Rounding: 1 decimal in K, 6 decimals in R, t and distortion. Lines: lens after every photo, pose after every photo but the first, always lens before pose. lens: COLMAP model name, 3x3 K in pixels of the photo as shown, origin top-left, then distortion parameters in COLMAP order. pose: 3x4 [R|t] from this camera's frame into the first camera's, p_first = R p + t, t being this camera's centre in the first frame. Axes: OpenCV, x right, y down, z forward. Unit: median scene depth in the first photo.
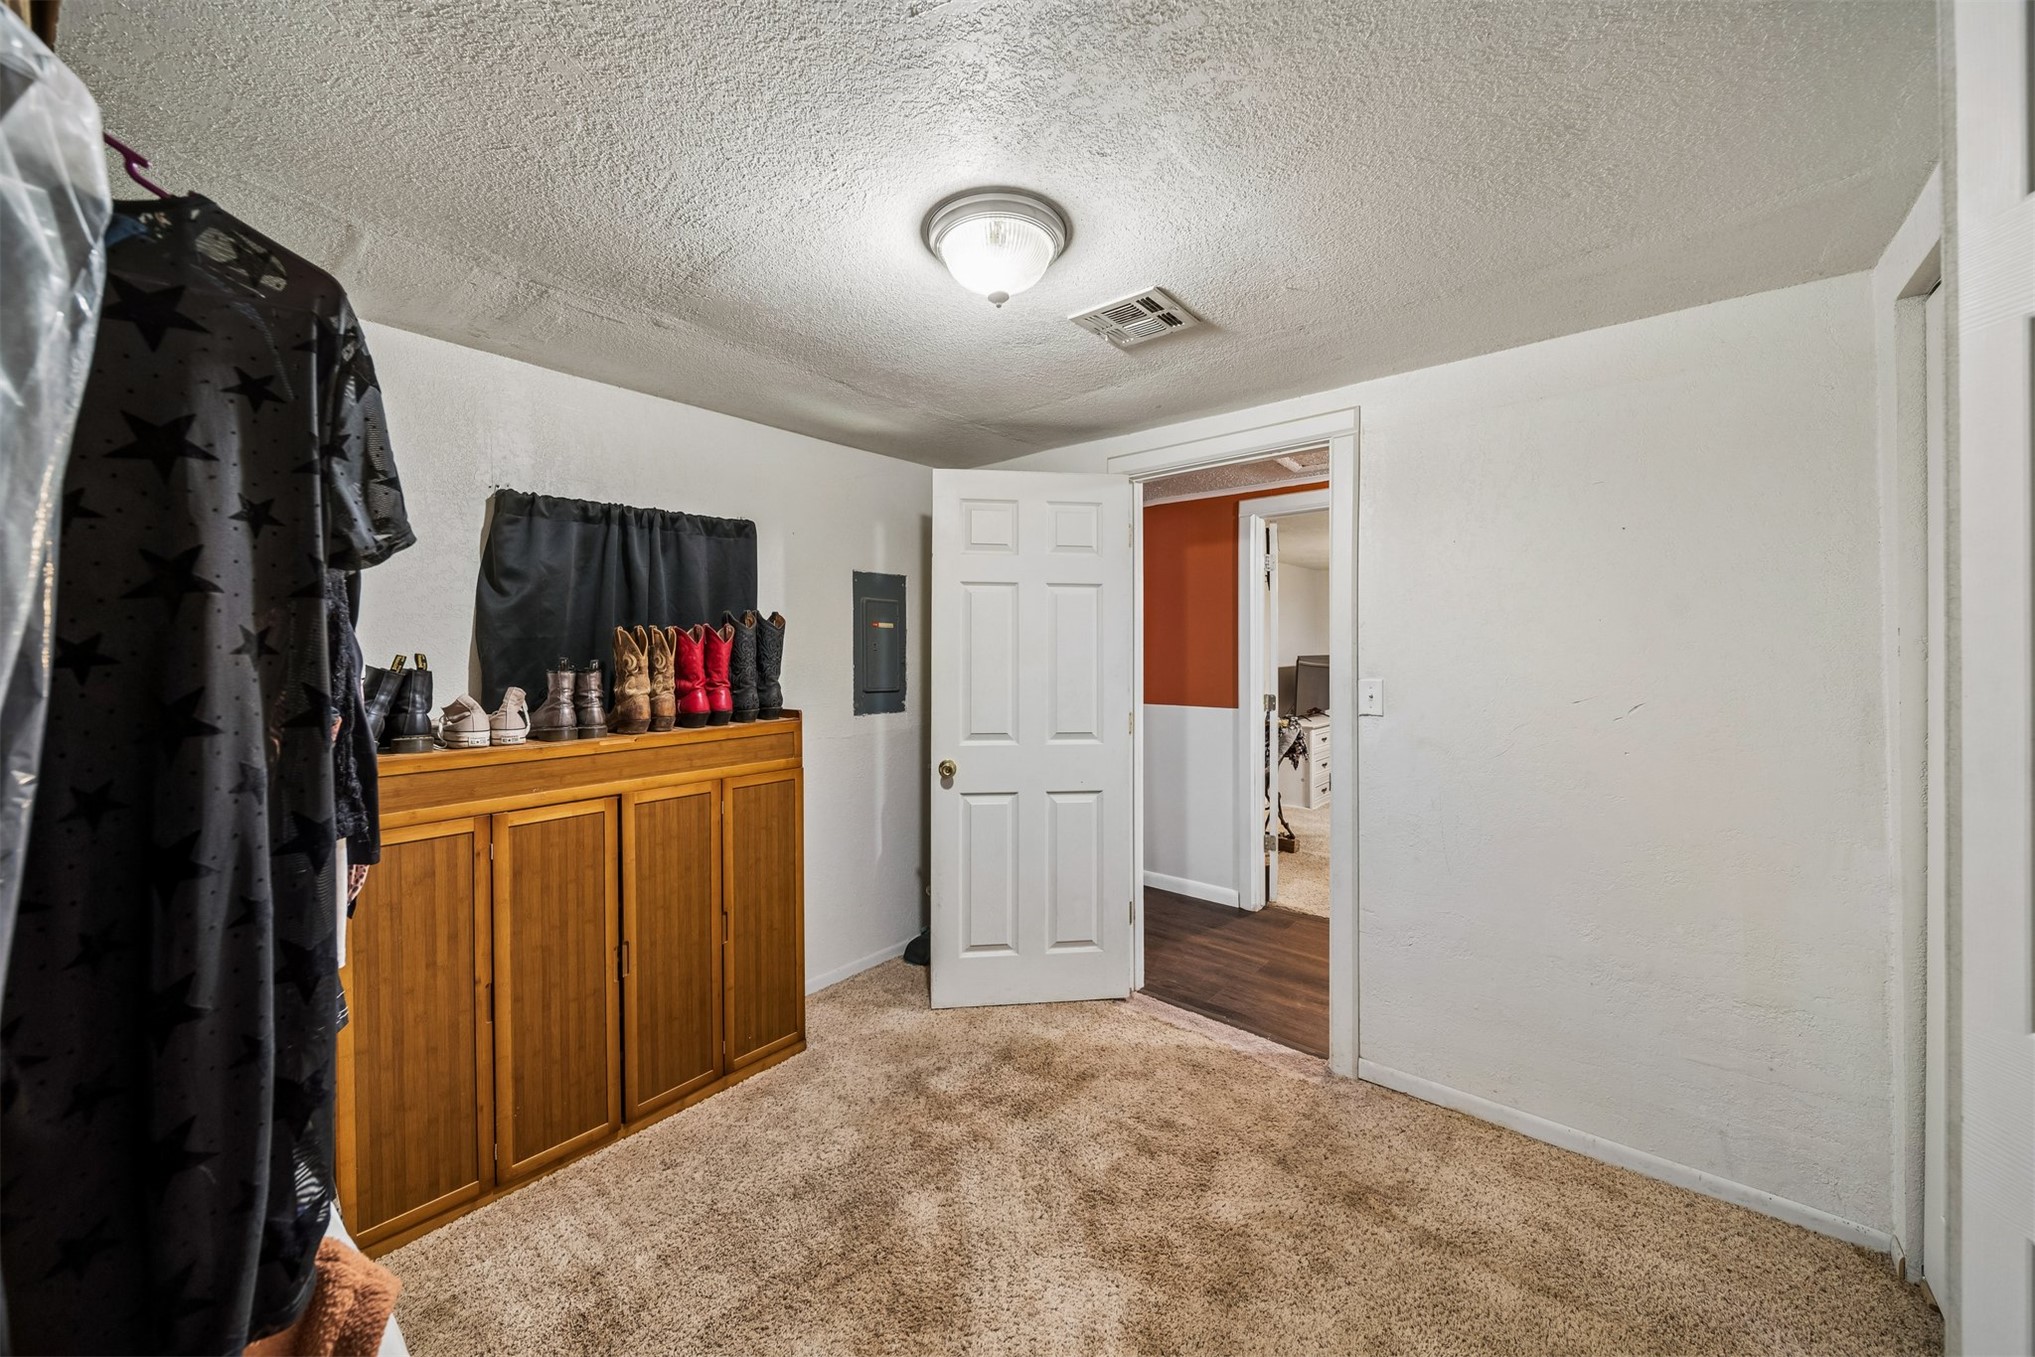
lens RADIAL K [[731.4, 0, 1039.2], [0, 731.4, 663.4], [0, 0, 1]] dist [-0.000798, -0.000126]
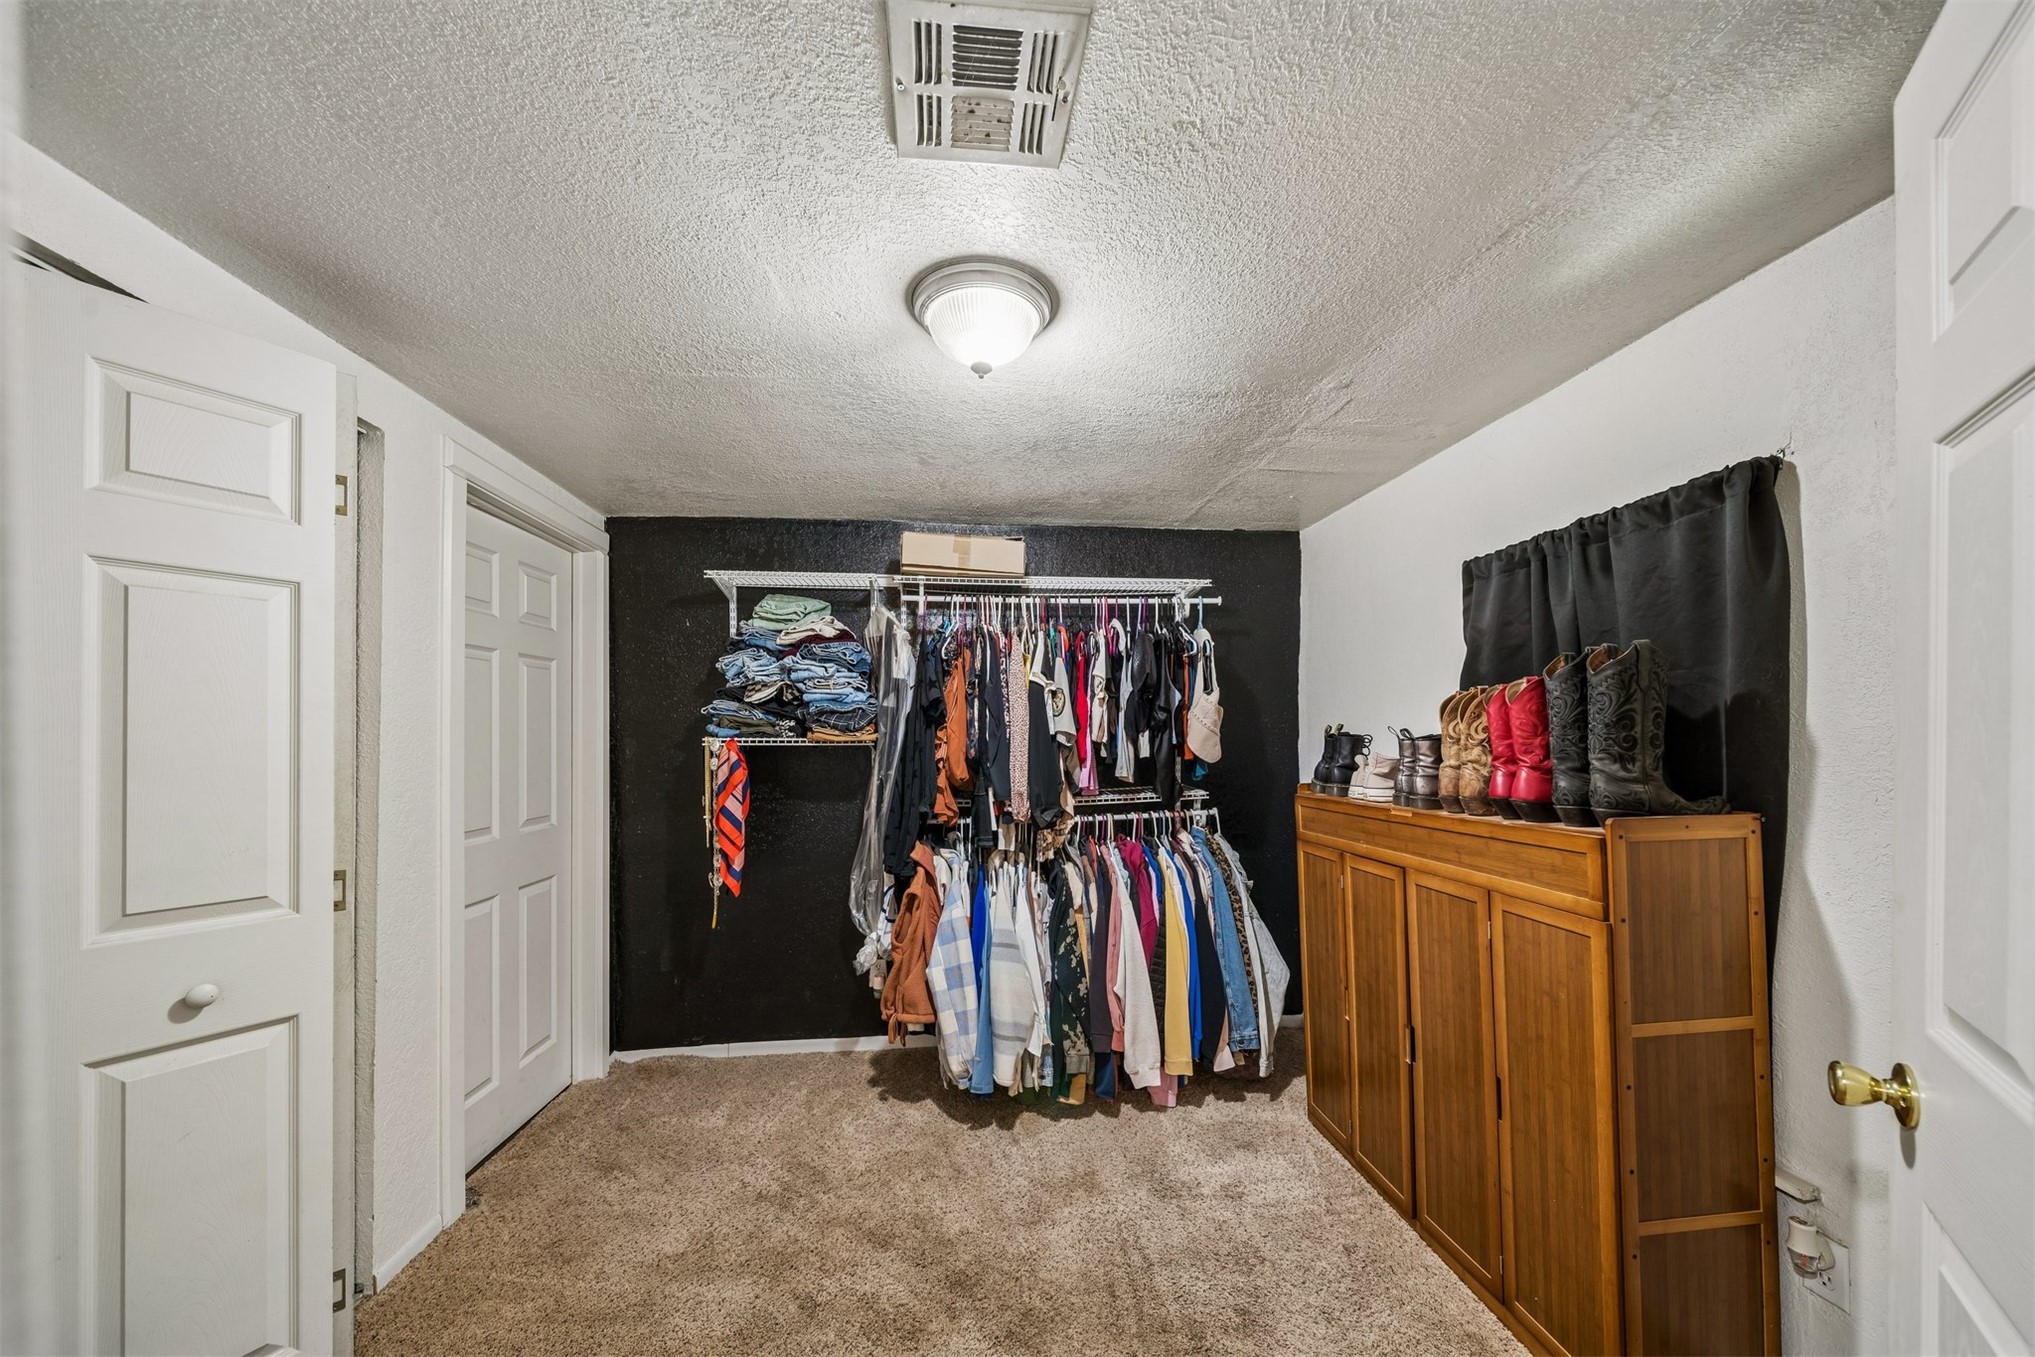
lens RADIAL K [[727.8, 0, 1031.8], [0, 727.8, 709.0], [0, 0, 1]] dist [0.001264, -0.000156]
pose [[-0.696640, -0.002312, -0.717417, 0.413359], [0.011419, 0.999832, -0.014310, -0.019219], [0.717330, -0.018162, -0.696497, 1.187052]]
